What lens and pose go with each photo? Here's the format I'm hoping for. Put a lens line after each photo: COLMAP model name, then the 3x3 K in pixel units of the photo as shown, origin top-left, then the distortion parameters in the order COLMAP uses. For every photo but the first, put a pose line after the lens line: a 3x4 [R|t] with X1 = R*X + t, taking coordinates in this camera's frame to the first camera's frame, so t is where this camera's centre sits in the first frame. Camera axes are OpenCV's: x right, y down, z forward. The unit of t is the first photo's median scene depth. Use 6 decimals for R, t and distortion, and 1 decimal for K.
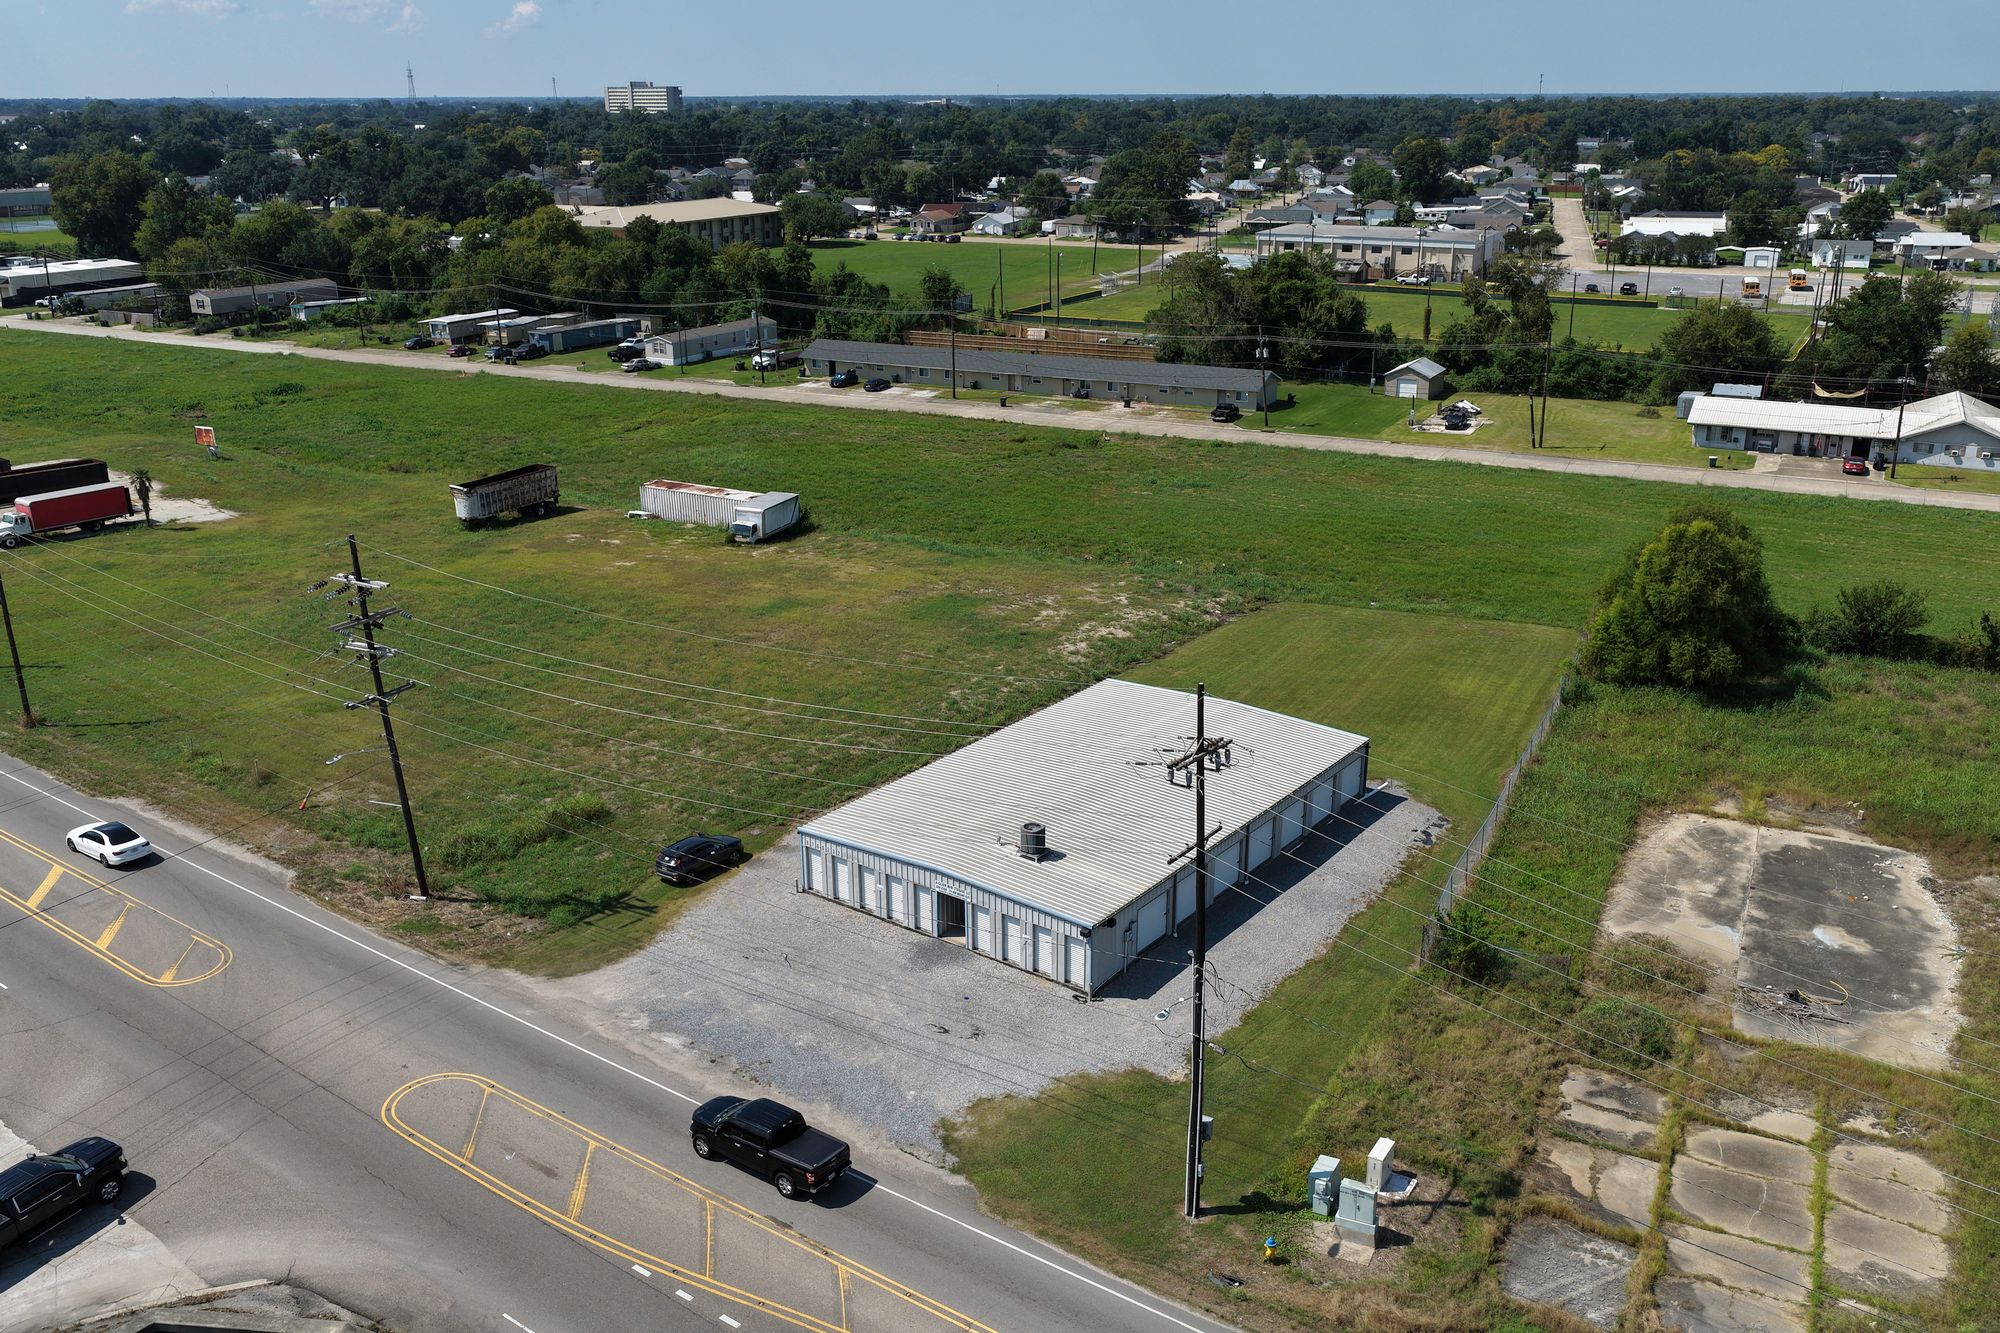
lens RADIAL K [[1671.0, 0, 1008.7], [0, 1671.0, 666.7], [0, 0, 1]] dist [-0.015433, 0.038823]
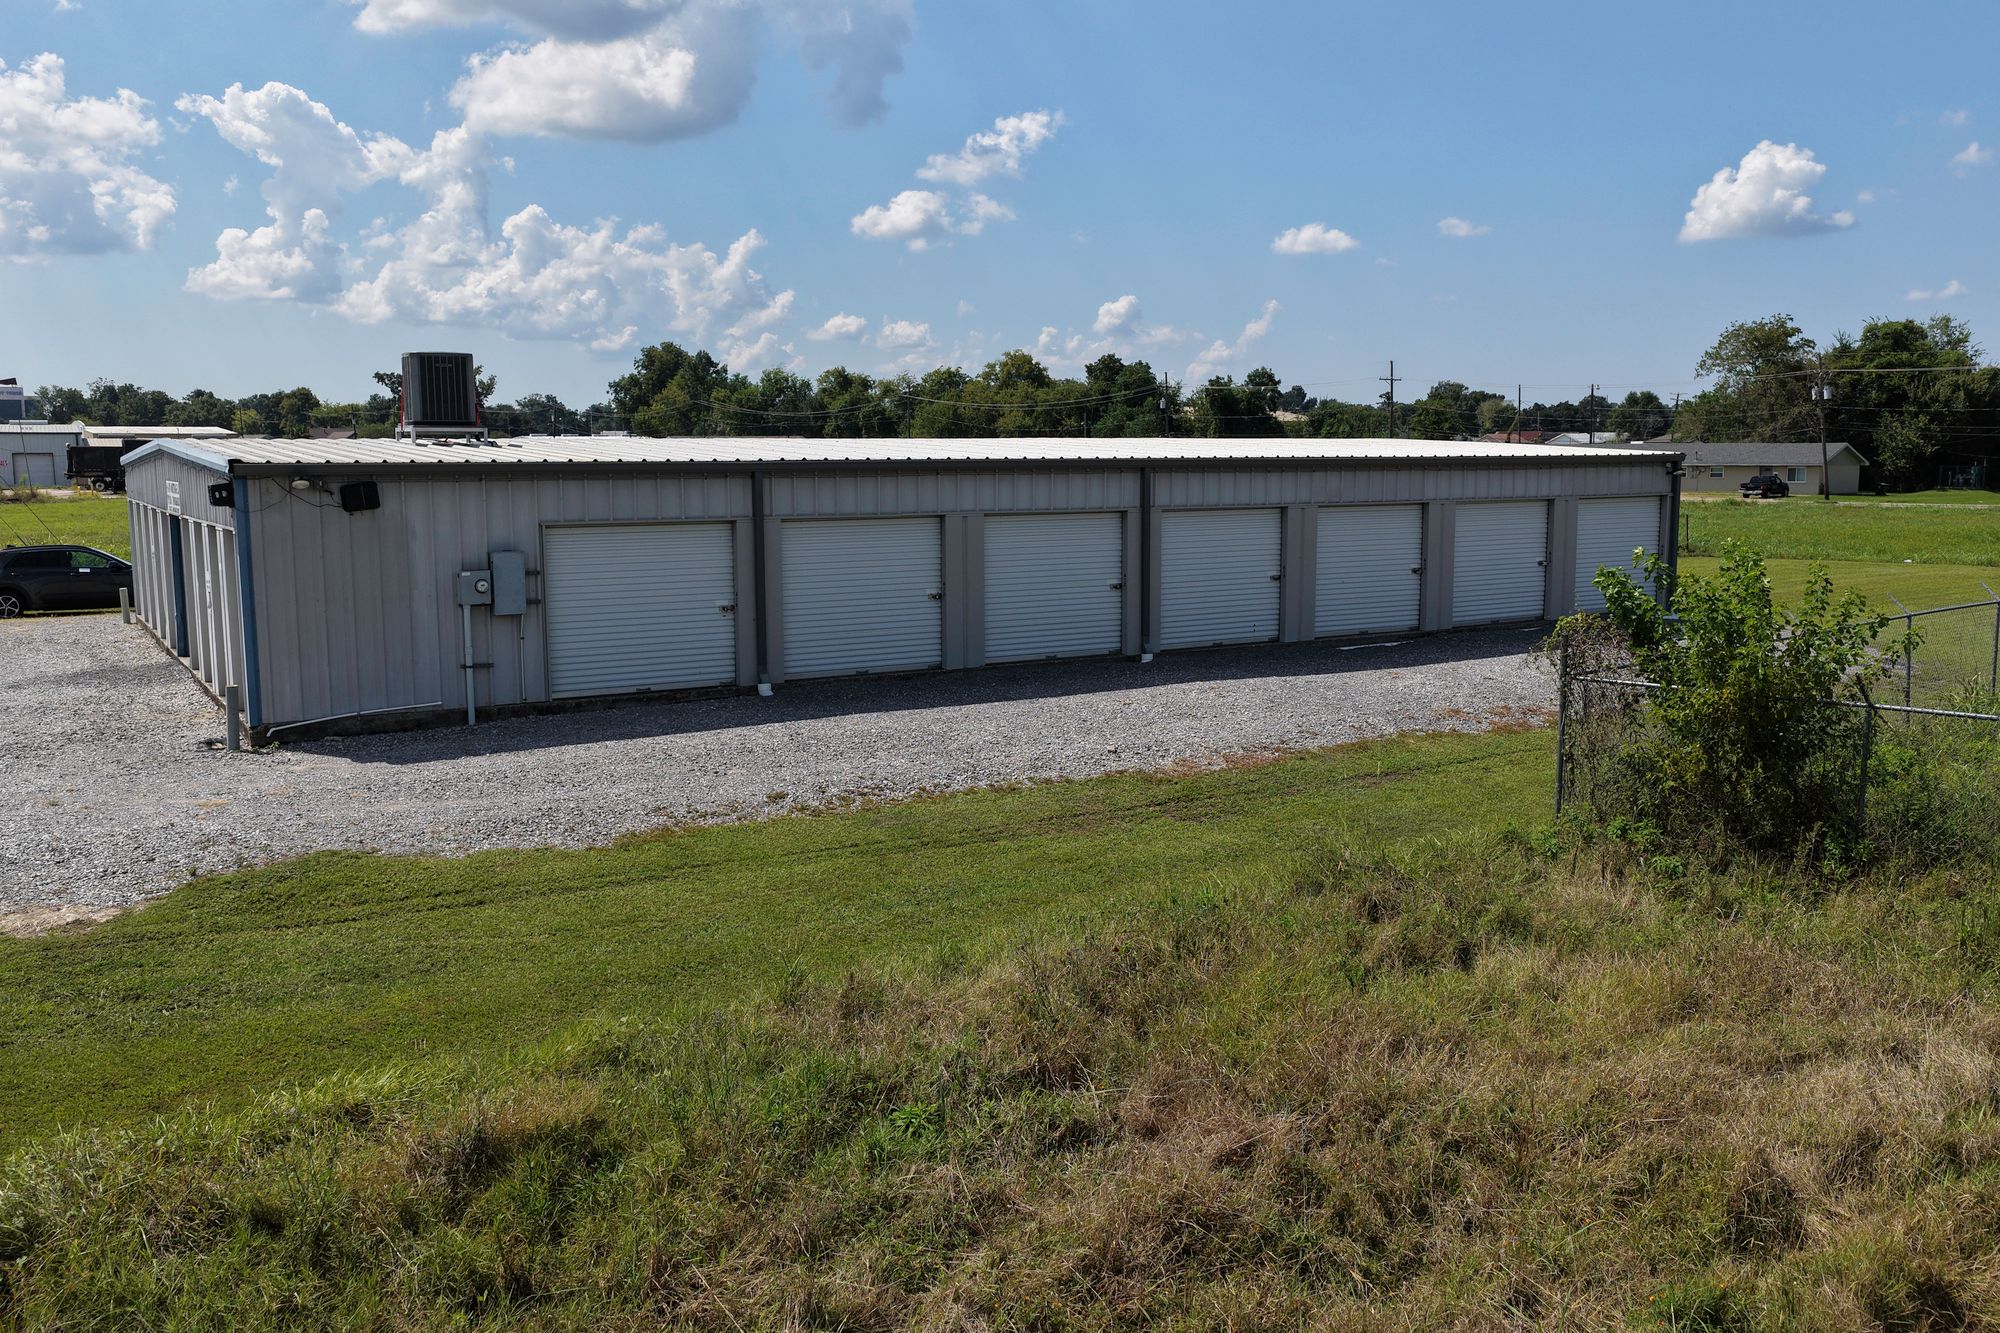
lens RADIAL K [[1671.0, 0, 1020.7], [0, 1671.0, 671.4], [0, 0, 1]] dist [-0.015433, 0.038823]
pose [[0.931217, 0.047067, -0.361414, 0.187342], [-0.116403, 0.978100, -0.172543, 0.150524], [0.345378, 0.202744, 0.916302, 0.537405]]
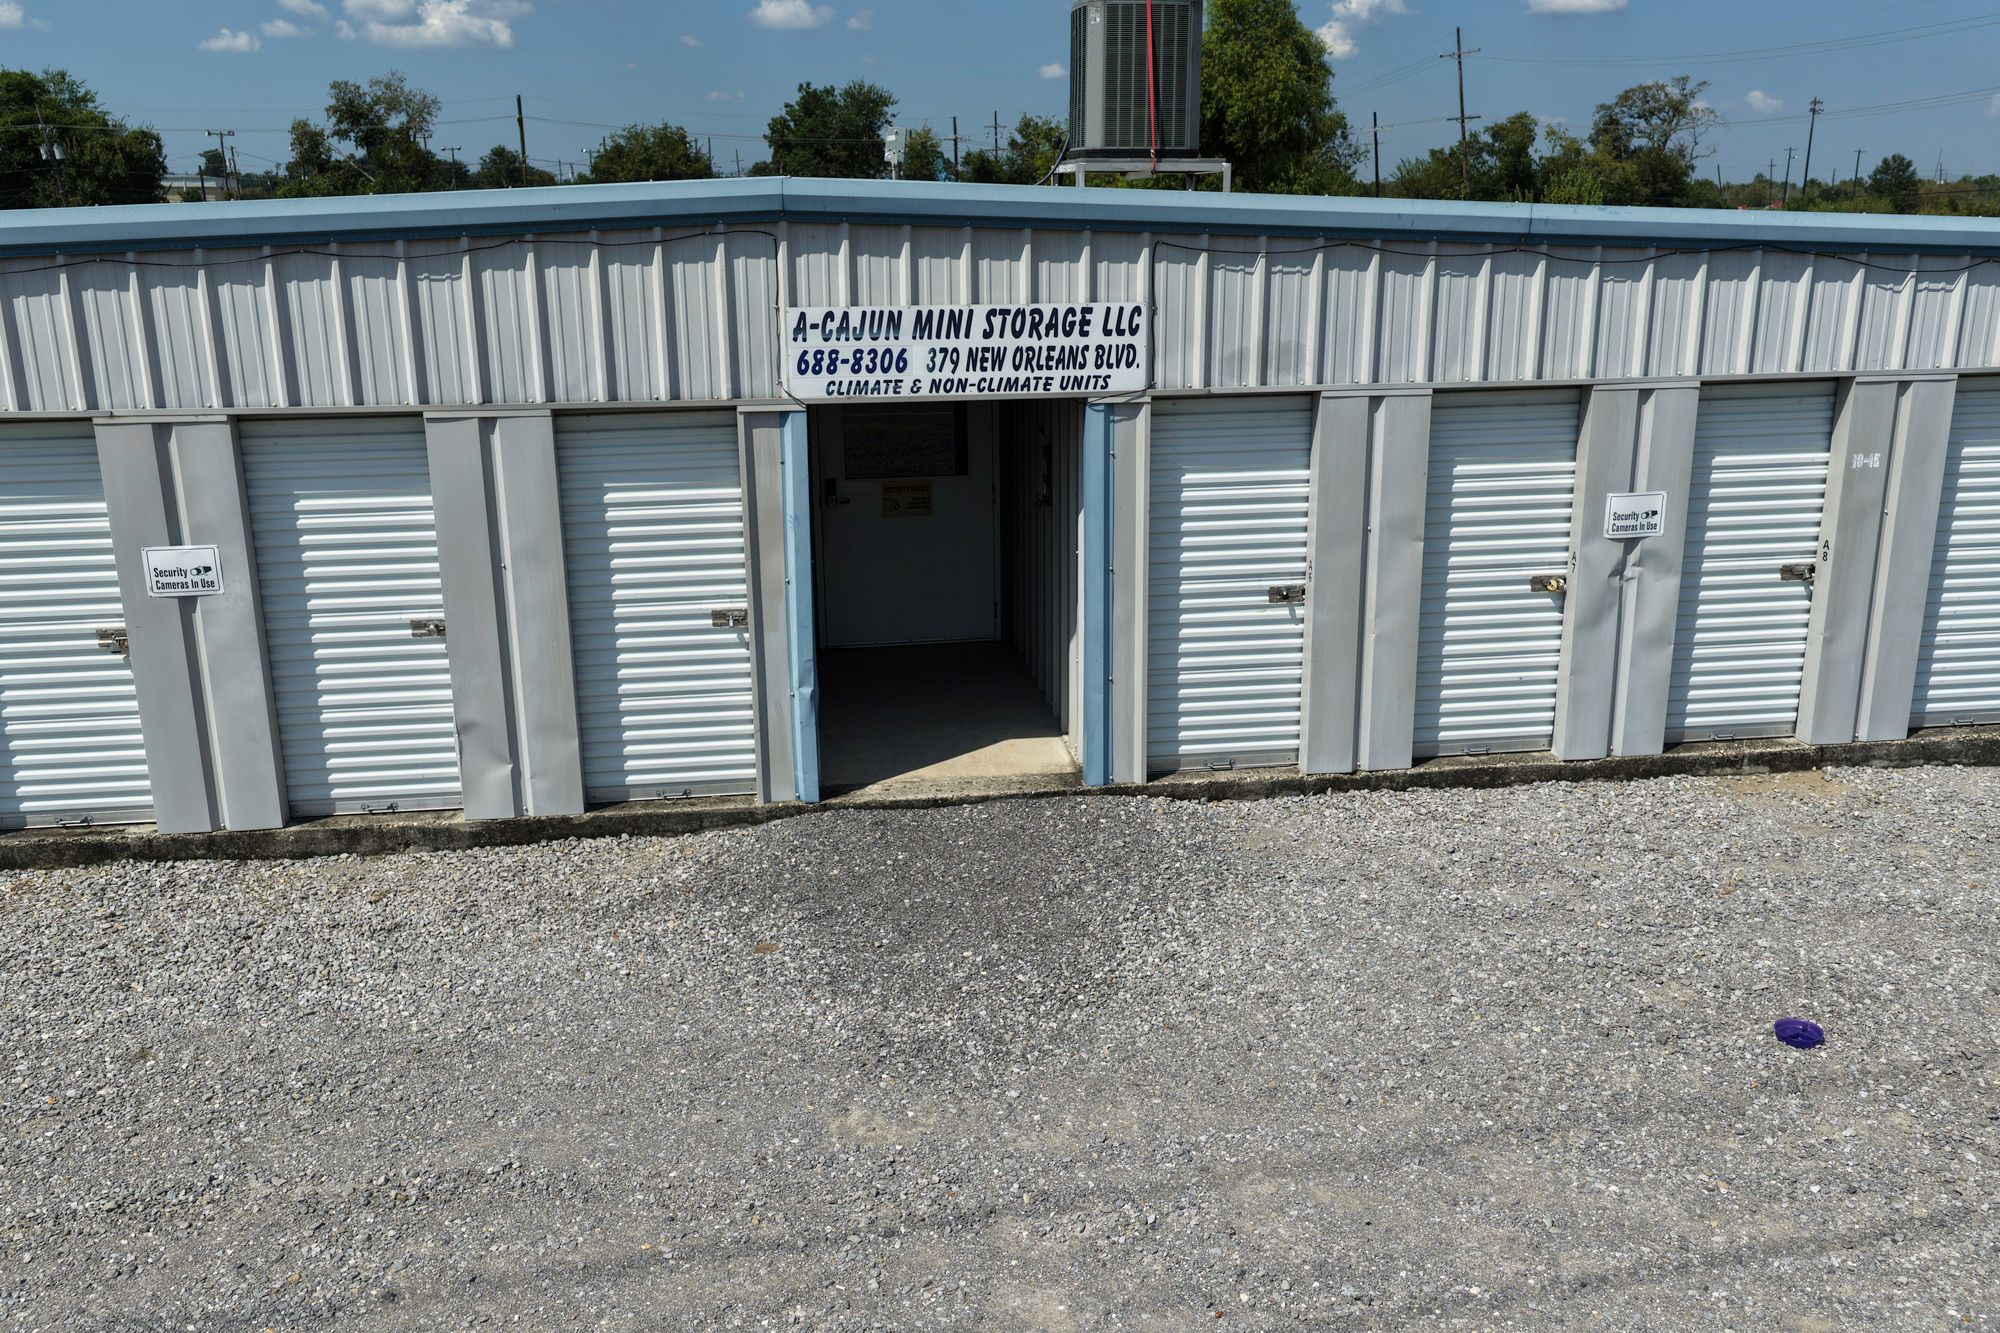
lens RADIAL K [[1671.0, 0, 1012.2], [0, 1671.0, 667.4], [0, 0, 1]] dist [-0.015433, 0.038823]
pose [[0.712831, -0.188580, 0.675507, -0.086374], [0.230804, 0.972598, 0.027962, 0.111004], [-0.662270, 0.135977, 0.736823, 0.653010]]
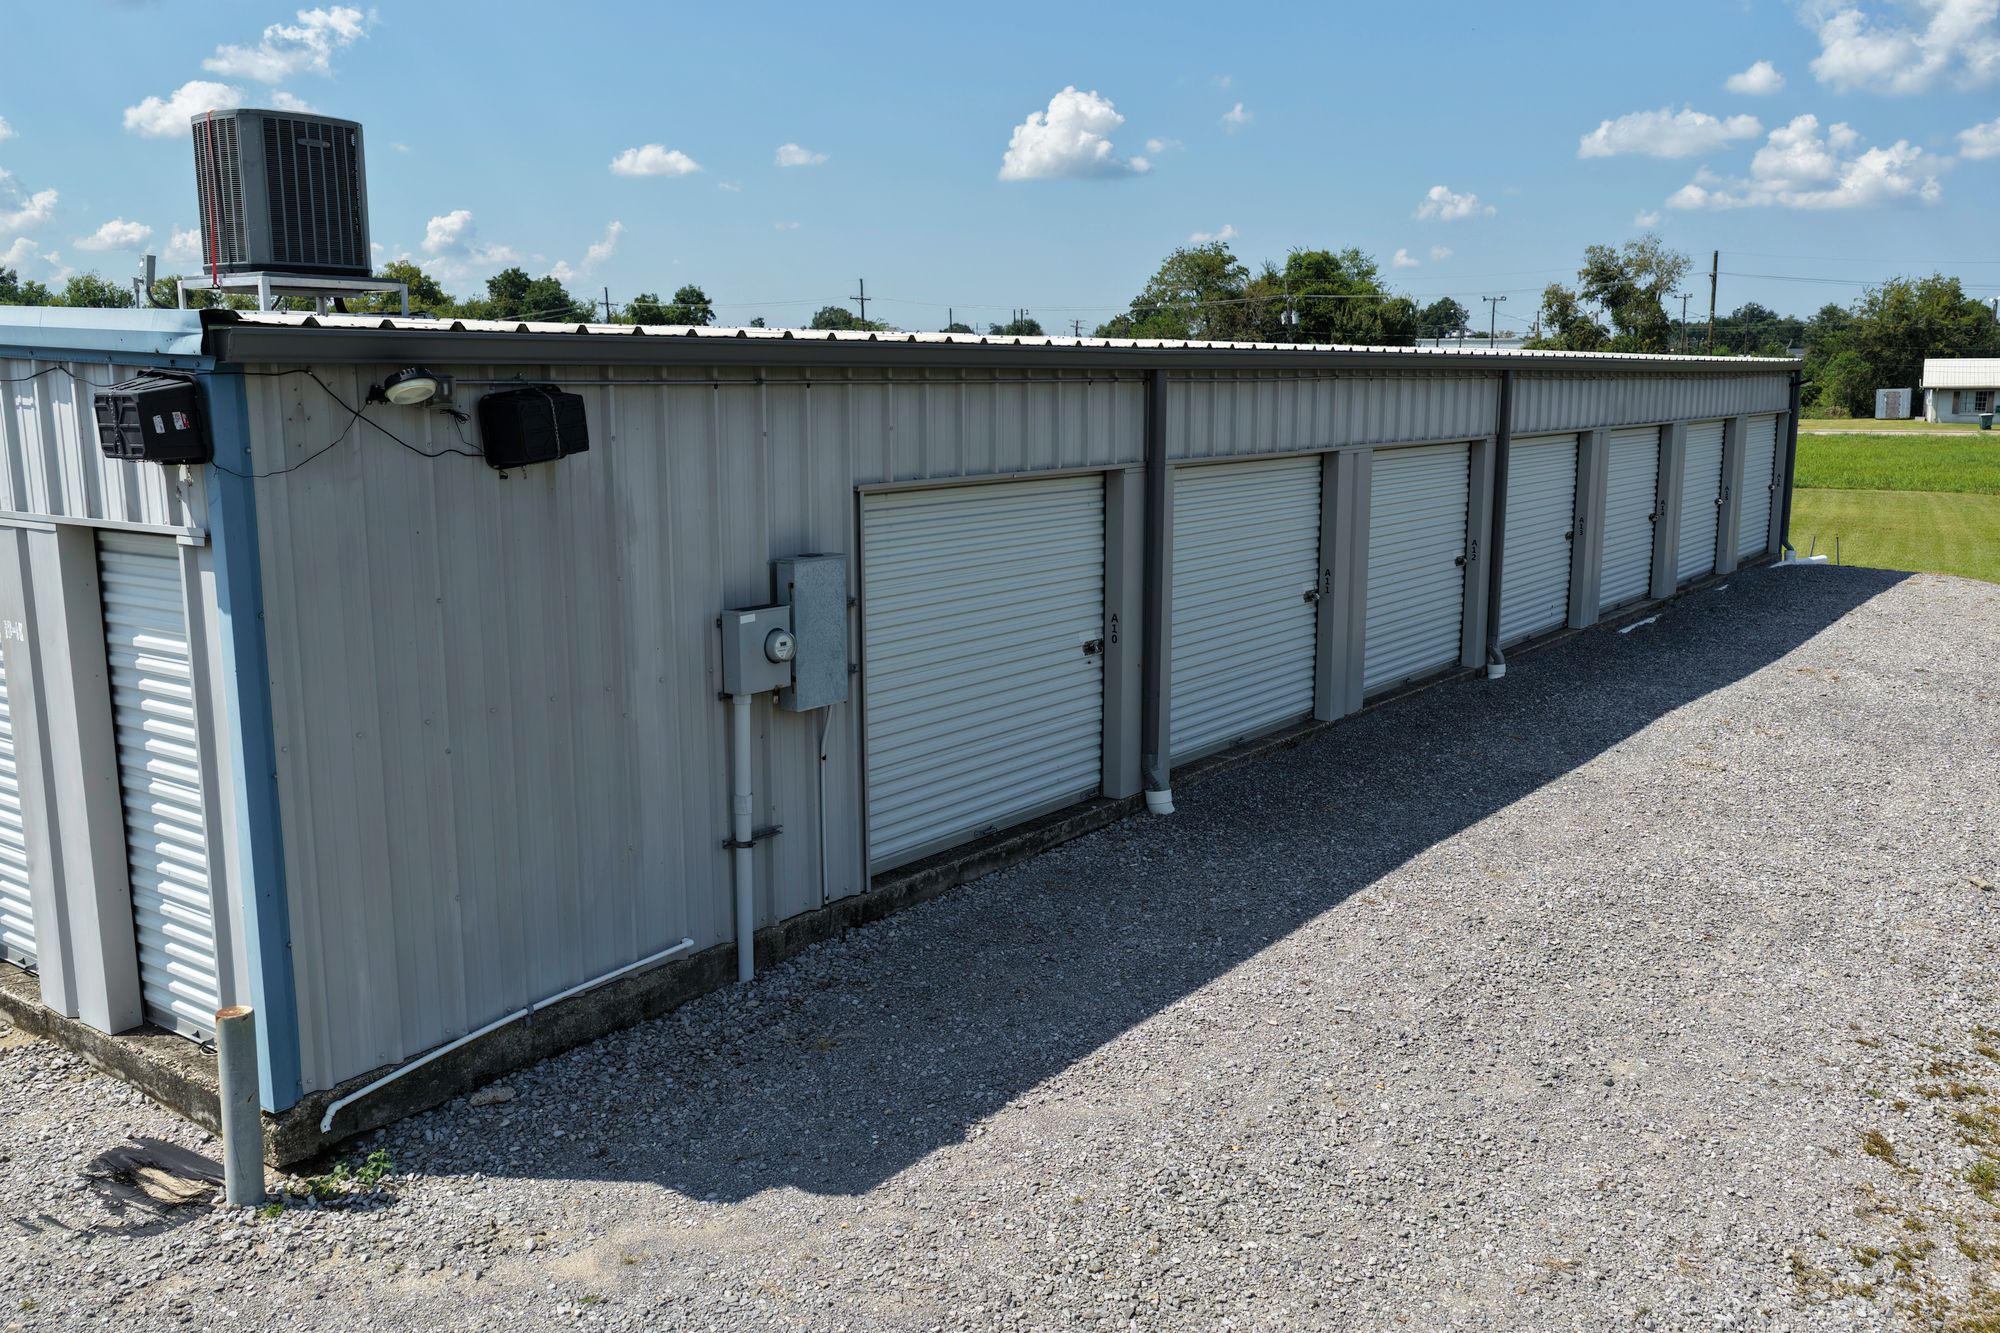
lens RADIAL K [[1671.0, 0, 1009.7], [0, 1671.0, 665.3], [0, 0, 1]] dist [-0.015433, 0.038823]
pose [[1.000000, 0.000175, 0.000709, 0.062538], [-0.000063, 0.987802, -0.155717, 0.126529], [-0.000727, 0.155717, 0.987801, 0.618209]]
